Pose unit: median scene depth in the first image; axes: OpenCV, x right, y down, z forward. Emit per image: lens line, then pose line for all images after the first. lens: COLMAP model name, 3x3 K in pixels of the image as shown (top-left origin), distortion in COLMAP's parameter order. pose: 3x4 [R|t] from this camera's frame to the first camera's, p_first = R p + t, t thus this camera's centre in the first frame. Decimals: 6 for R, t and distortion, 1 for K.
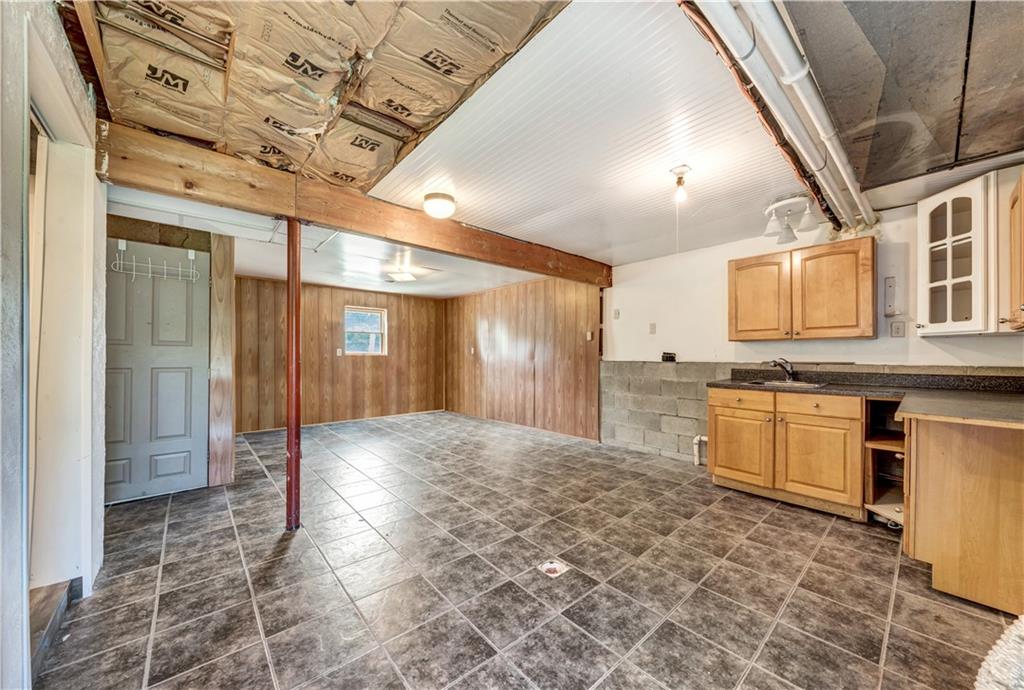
lens RADIAL K [[370.3, 0, 508.5], [0, 370.3, 361.4], [0, 0, 1]] dist [0.000131, 0.000005]
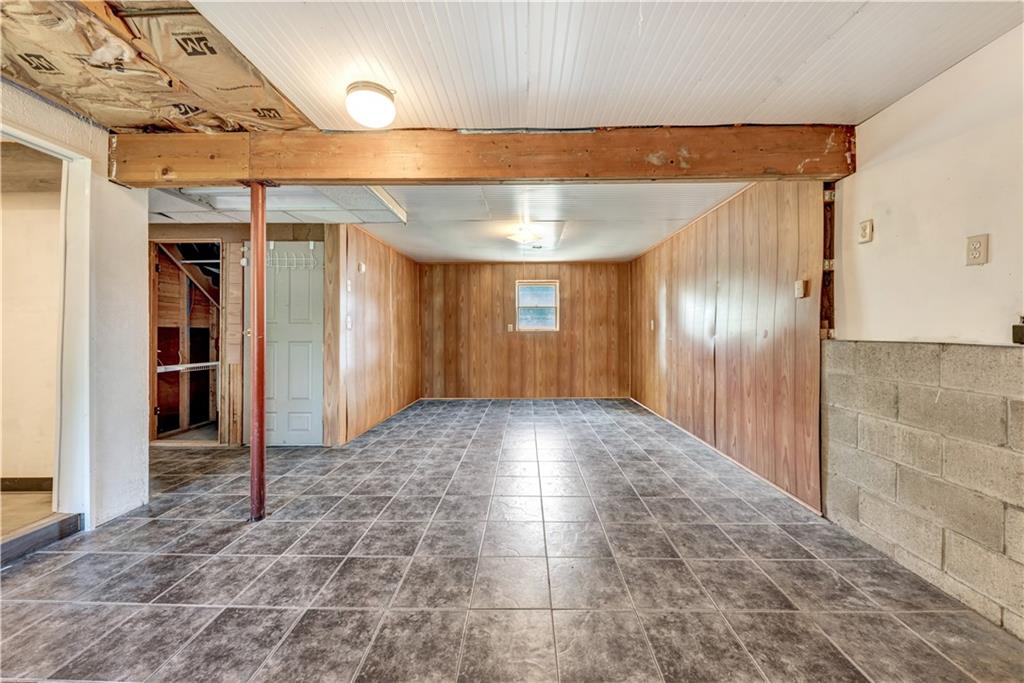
lens RADIAL K [[355.0, 0, 516.2], [0, 355.0, 335.3], [0, 0, 1]] dist [0.007902, -0.004068]
pose [[0.743161, 0.003337, -0.669104, 0.260472], [-0.006886, 0.999973, -0.002662, -0.003631], [0.669077, 0.006586, 0.743164, 0.412203]]
